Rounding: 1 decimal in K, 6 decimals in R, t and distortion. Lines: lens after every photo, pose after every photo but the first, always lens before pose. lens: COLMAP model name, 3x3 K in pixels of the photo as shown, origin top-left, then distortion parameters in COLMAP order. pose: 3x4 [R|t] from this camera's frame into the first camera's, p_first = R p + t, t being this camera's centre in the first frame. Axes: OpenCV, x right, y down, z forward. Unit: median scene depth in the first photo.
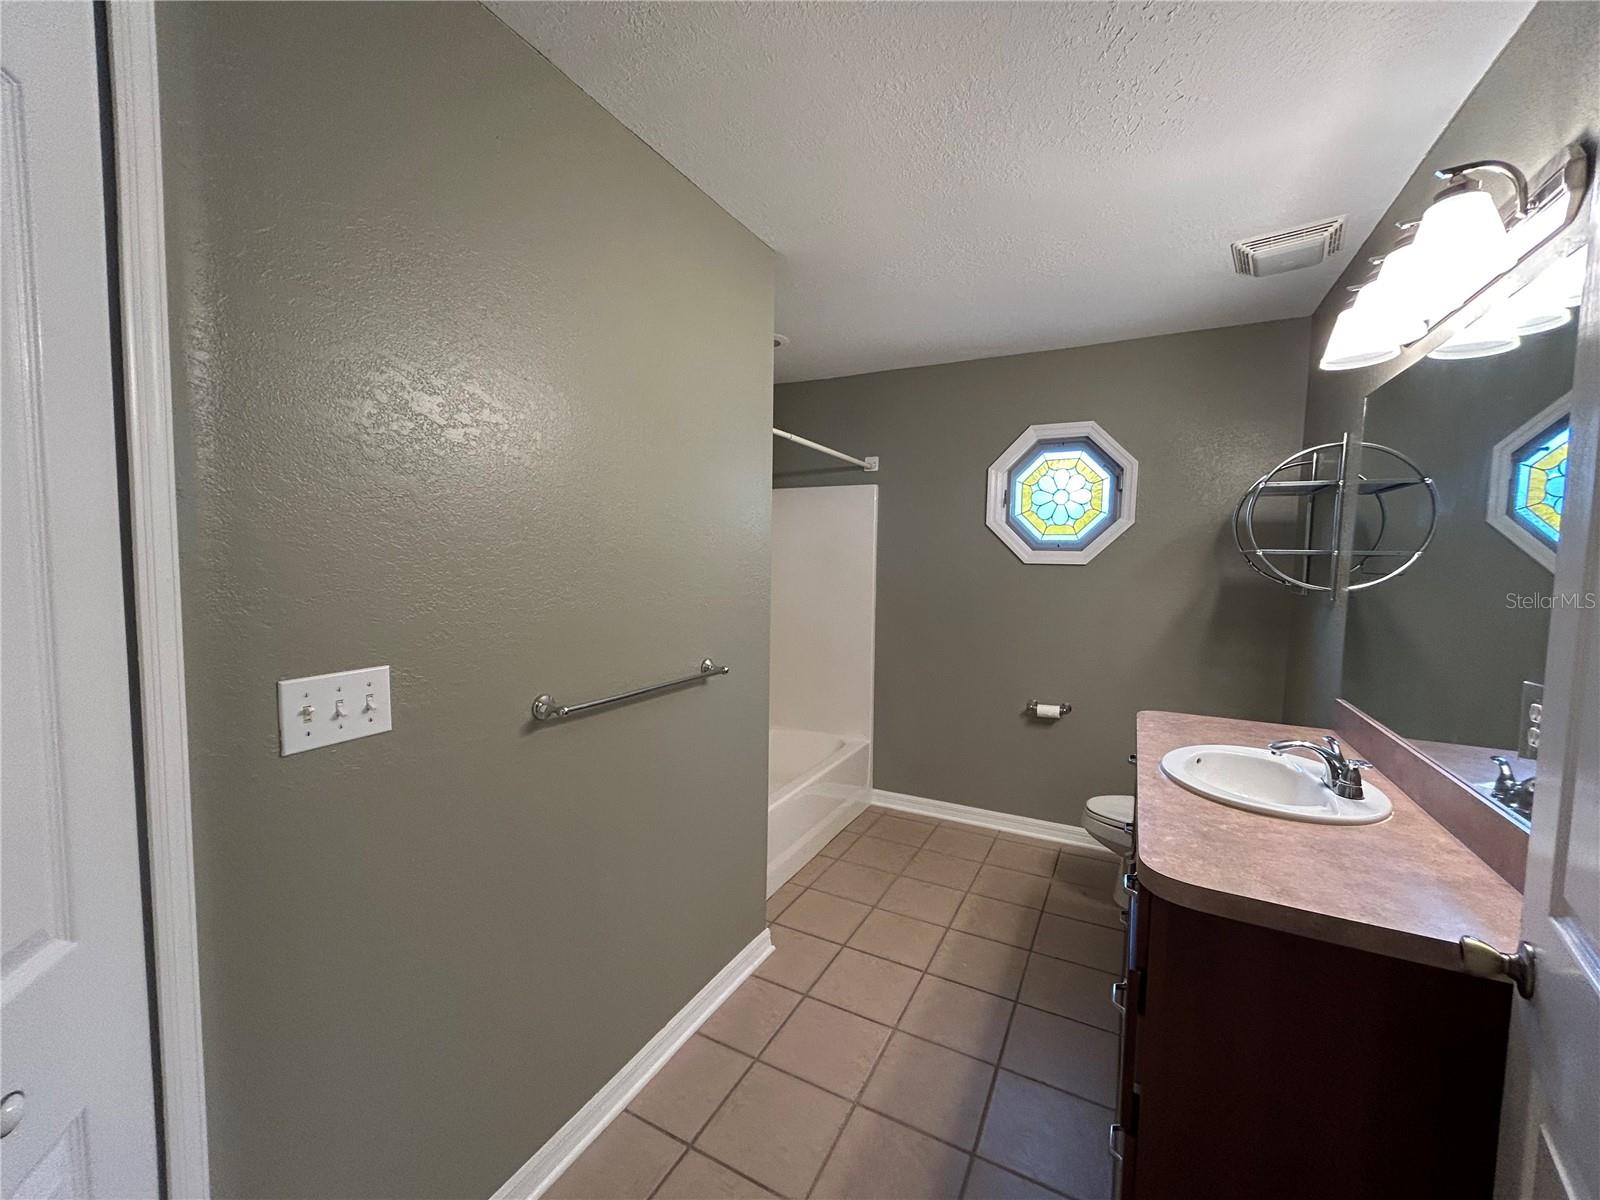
lens RADIAL K [[645.2, 0, 801.3], [0, 645.2, 599.0], [0, 0, 1]] dist [-0.005670, 0.001924]
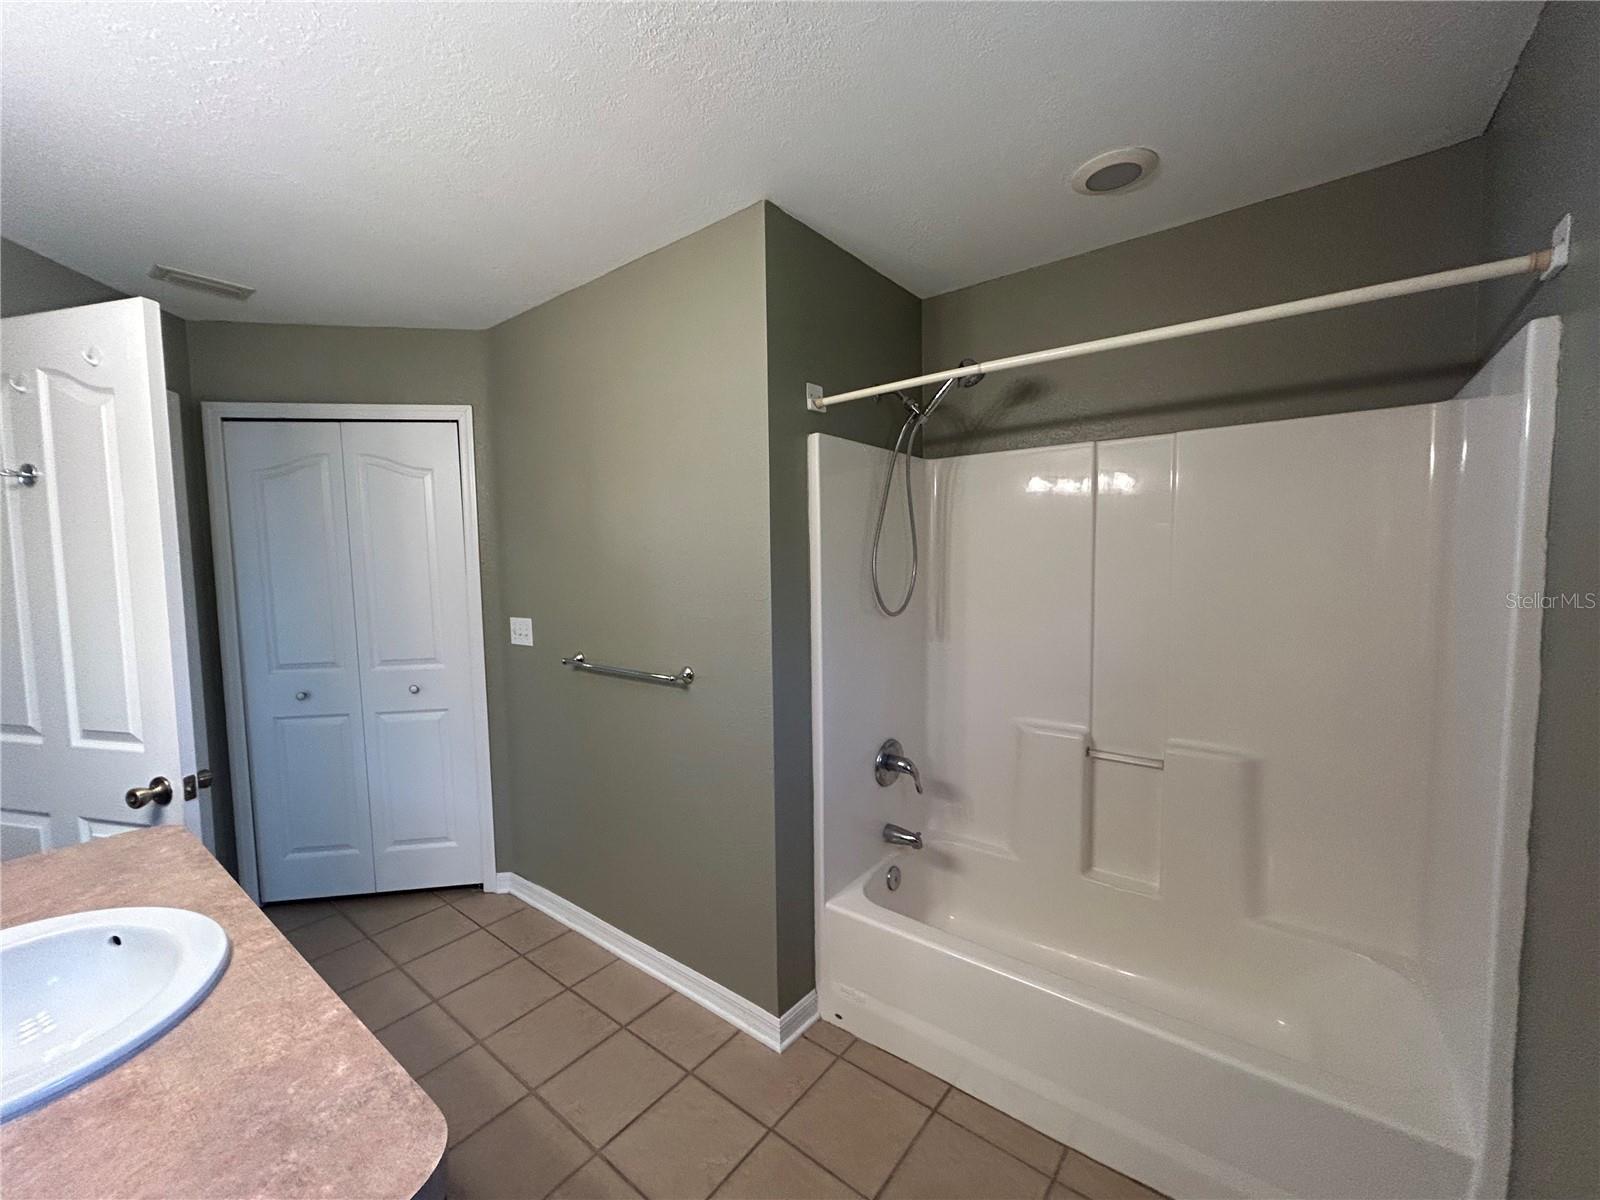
lens RADIAL K [[645.2, 0, 803.4], [0, 645.2, 603.6], [0, 0, 1]] dist [-0.005670, 0.001924]
pose [[-0.174465, 0.054583, -0.983149, 1.273771], [-0.059657, 0.996042, 0.065885, -0.143028], [0.982855, 0.070146, -0.170518, 1.981316]]
